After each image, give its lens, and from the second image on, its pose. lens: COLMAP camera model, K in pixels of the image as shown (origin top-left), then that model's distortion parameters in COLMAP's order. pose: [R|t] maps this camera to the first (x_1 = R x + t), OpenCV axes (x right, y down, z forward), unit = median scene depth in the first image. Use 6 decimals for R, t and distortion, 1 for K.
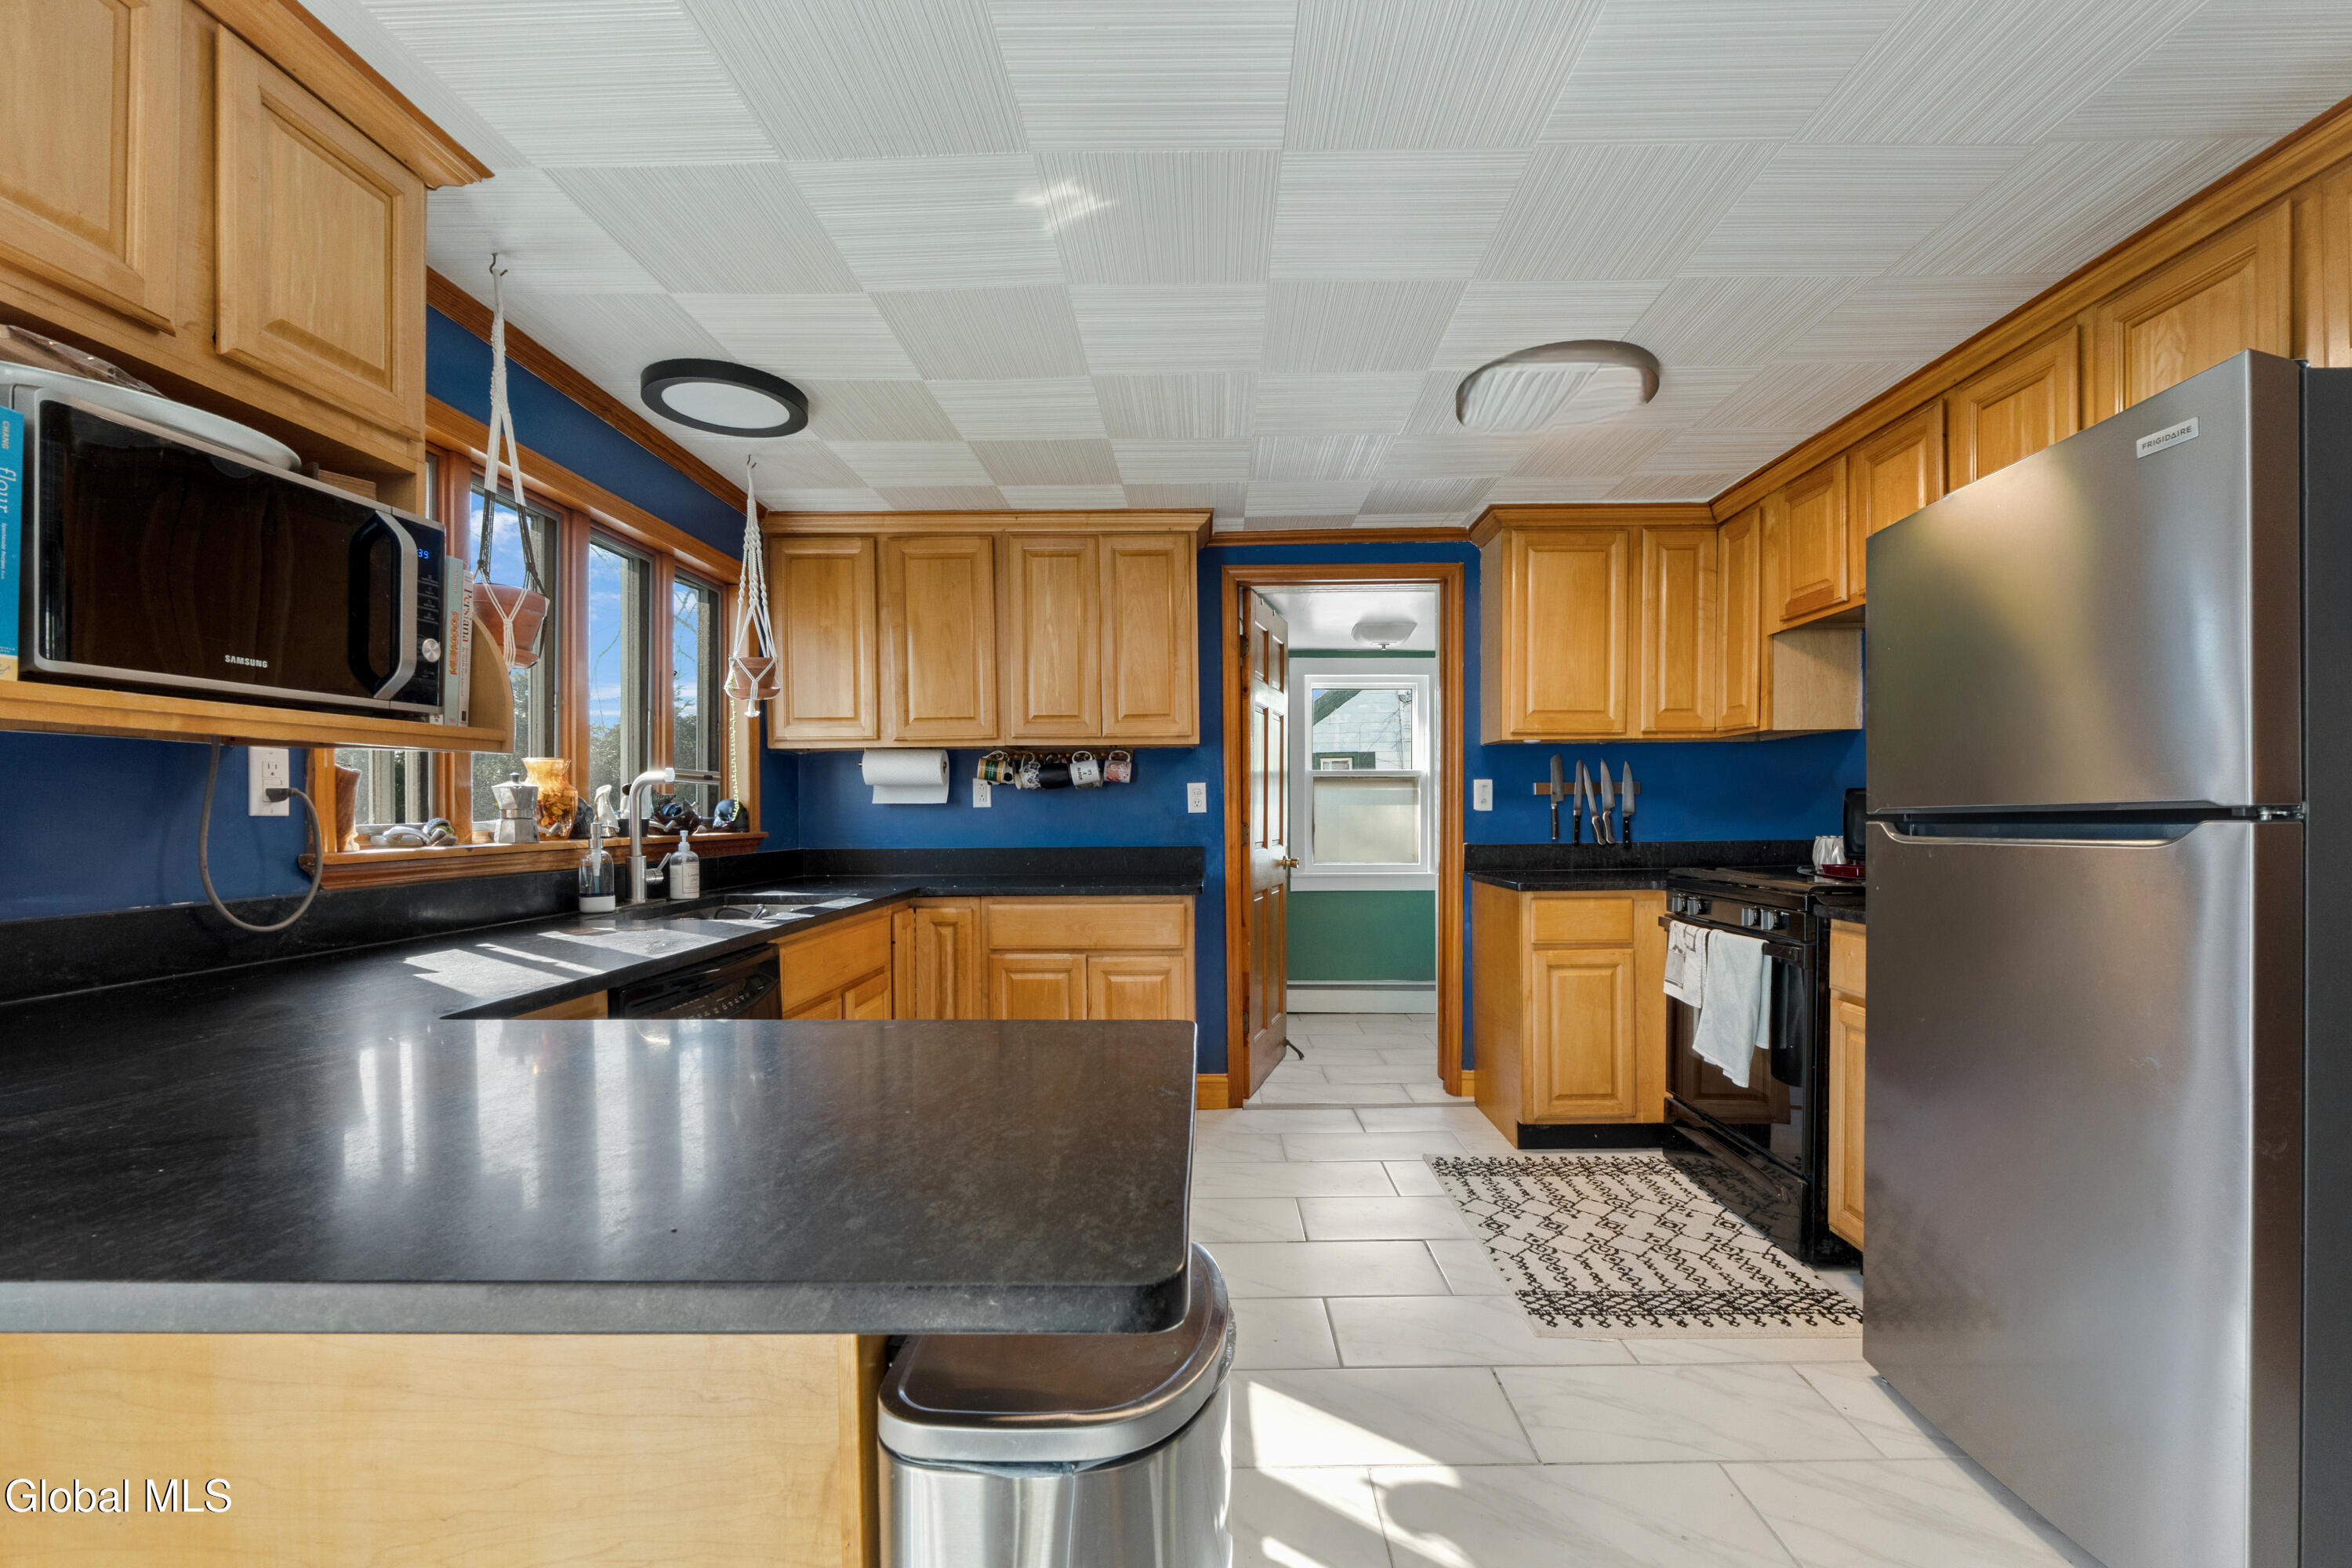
lens RADIAL K [[1017.9, 0, 1221.9], [0, 1017.9, 830.1], [0, 0, 1]] dist [-0.007212, 0.000121]
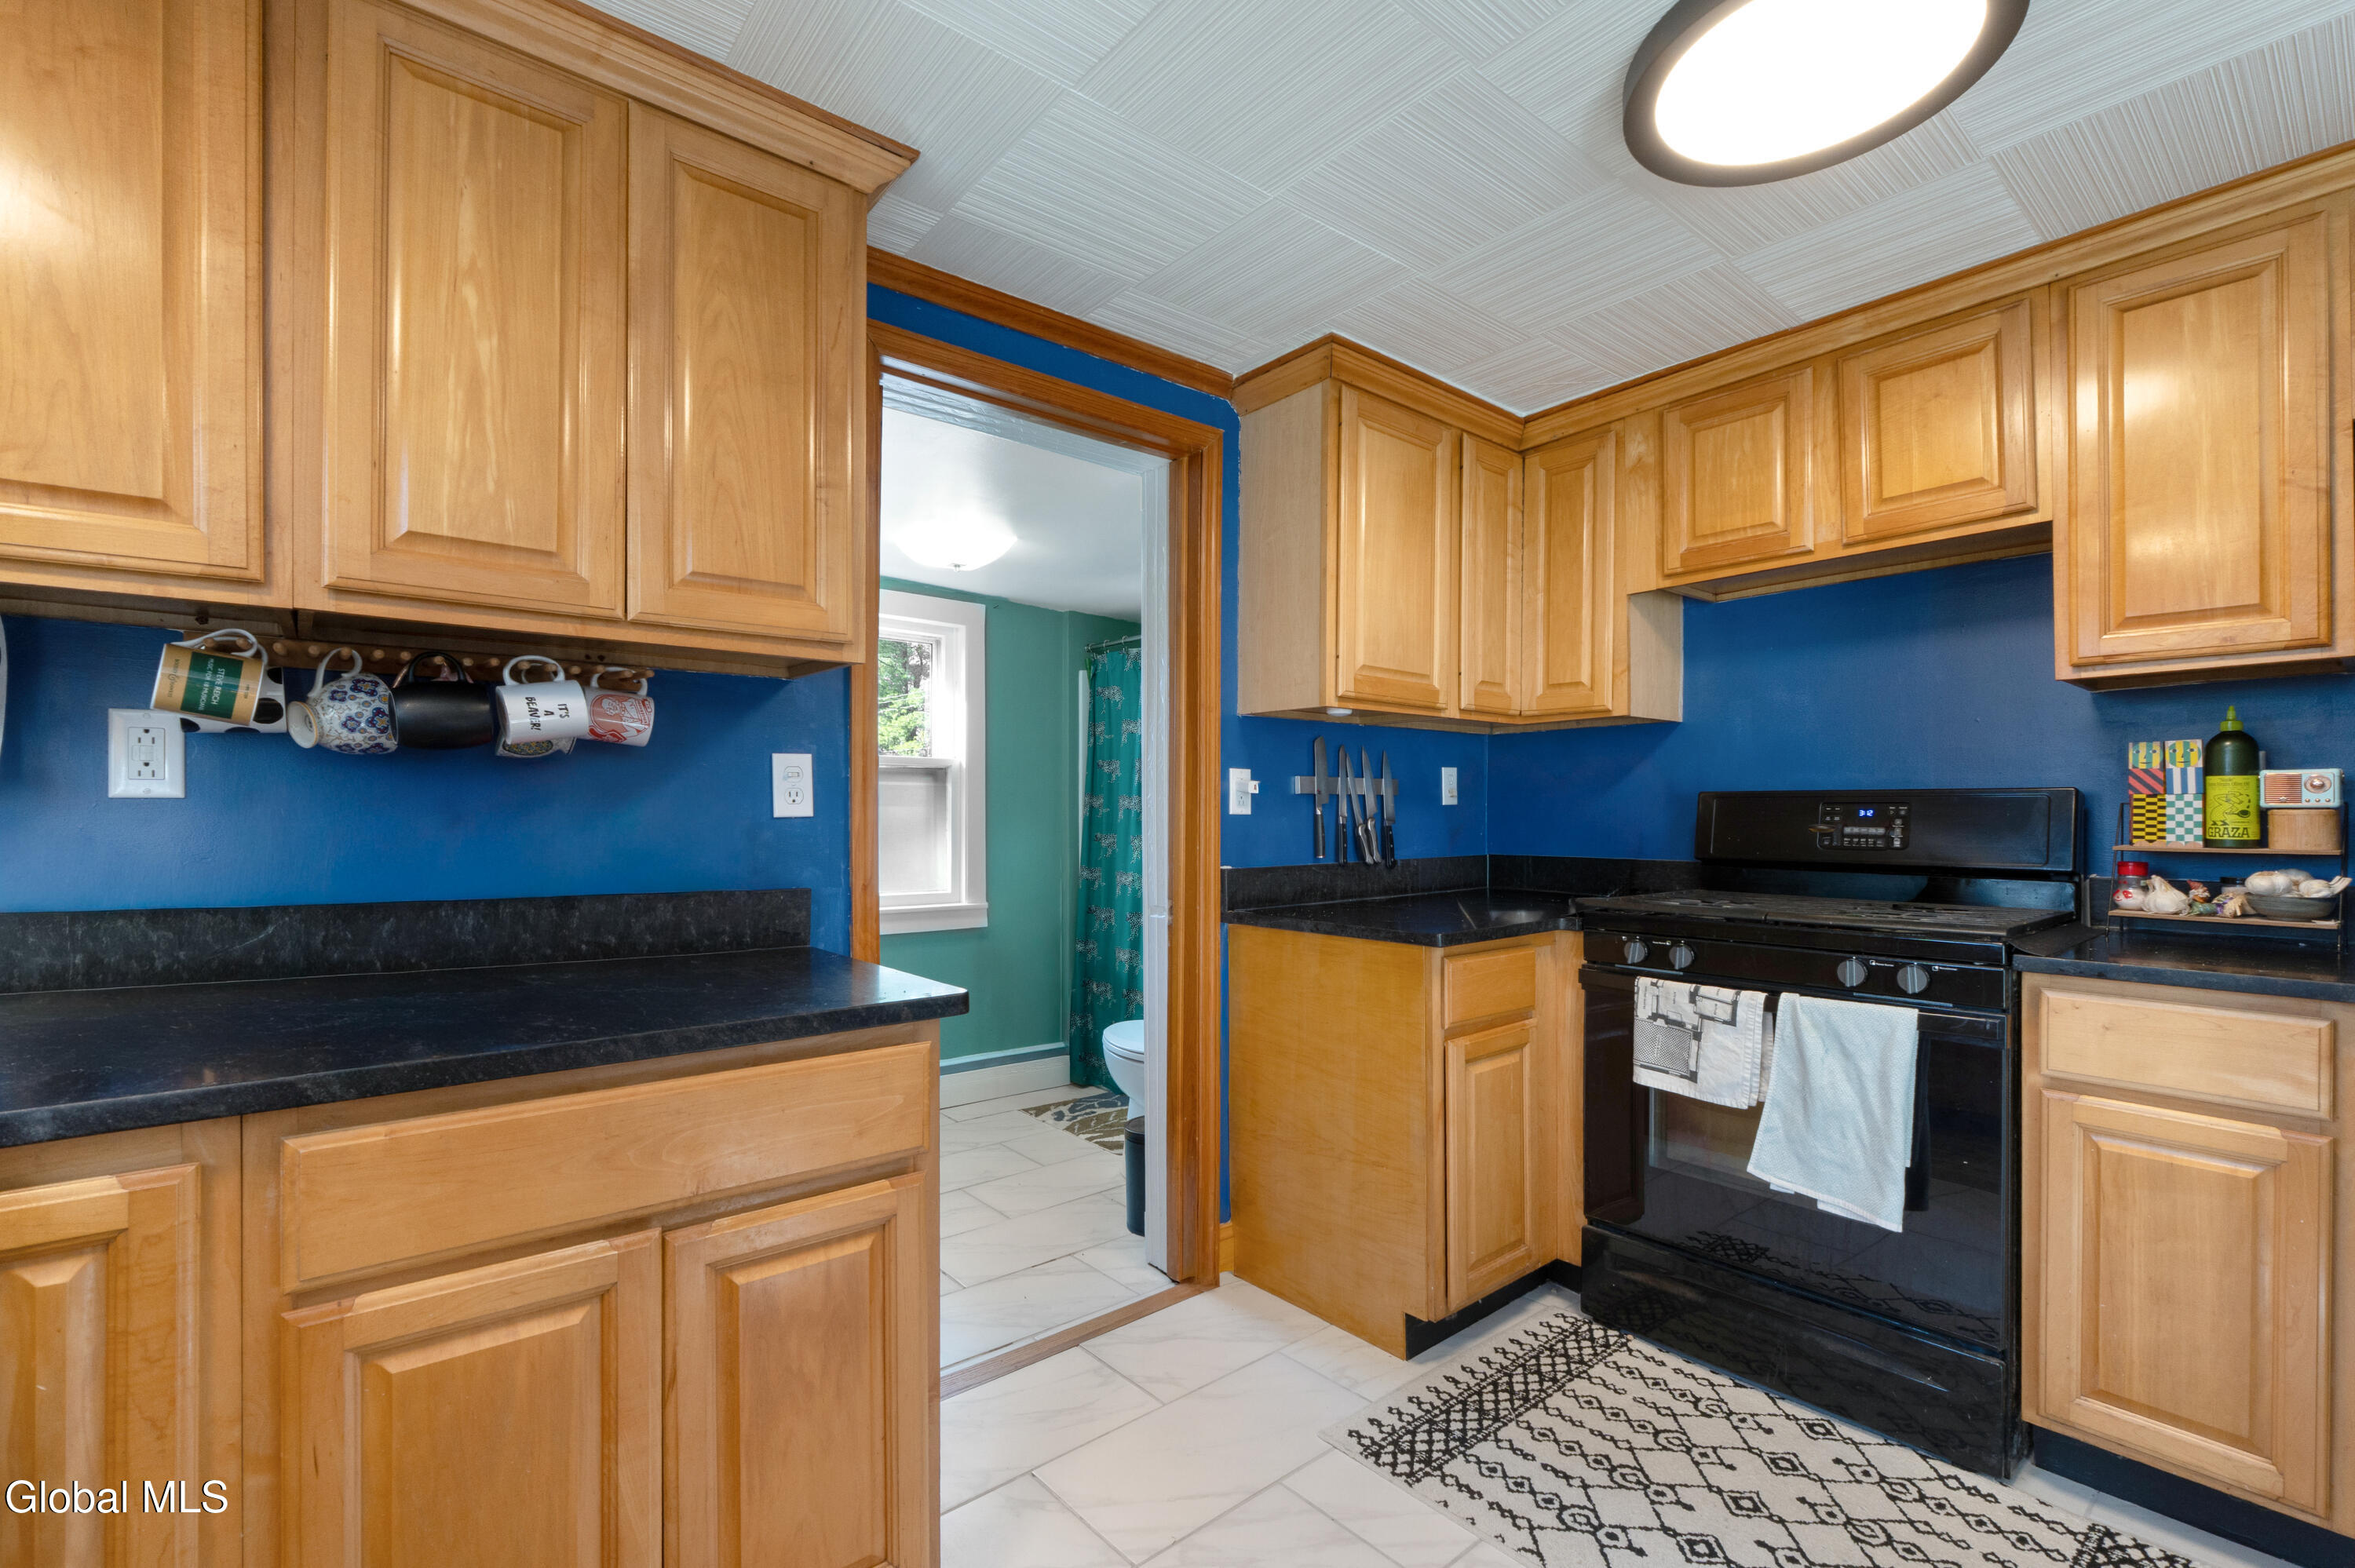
lens RADIAL K [[1019.1, 0, 1212.6], [0, 1019.1, 807.9], [0, 0, 1]] dist [-0.007212, 0.000121]
pose [[0.768818, 0.010821, 0.639375, -0.211112], [0.007080, 0.999651, -0.025432, -0.009909], [-0.639428, 0.024079, 0.768474, 0.615811]]
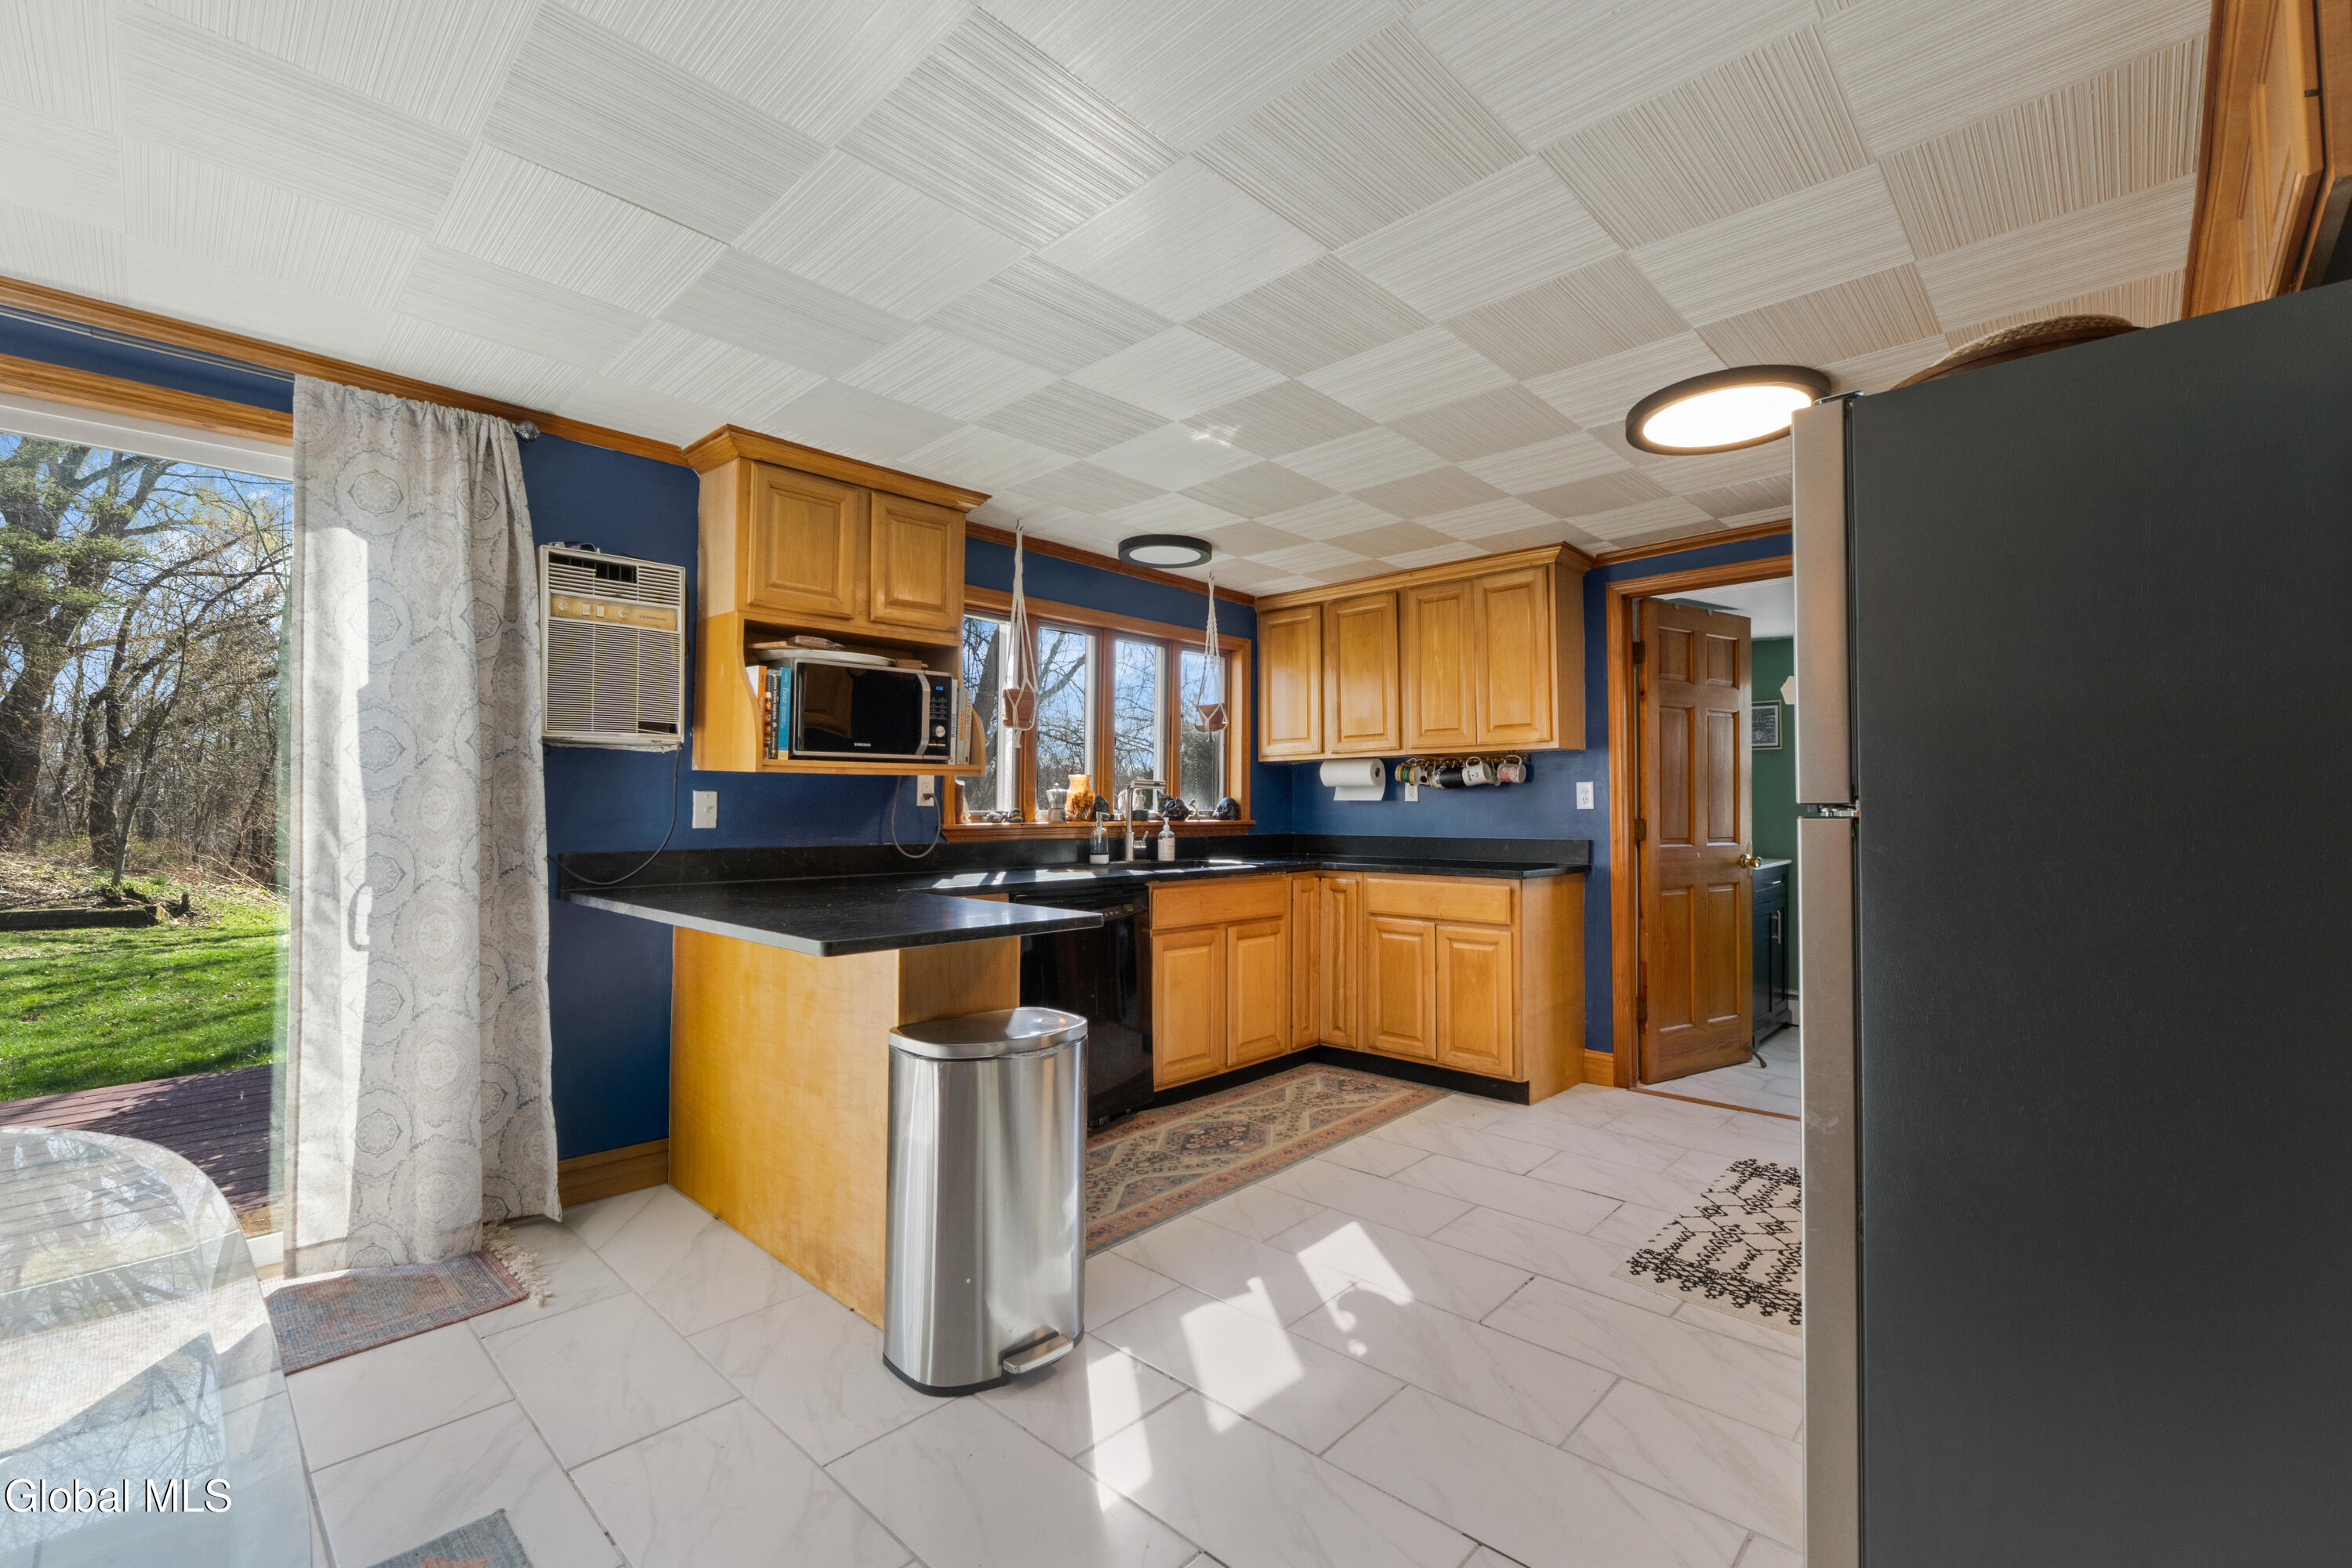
lens RADIAL K [[1017.9, 0, 1196.9], [0, 1017.9, 784.6], [0, 0, 1]] dist [-0.007212, 0.000121]
pose [[0.729784, -0.008826, -0.683621, 0.501901], [-0.019276, 0.999254, -0.033479, 0.001195], [0.683406, 0.037610, 0.729069, -0.103781]]
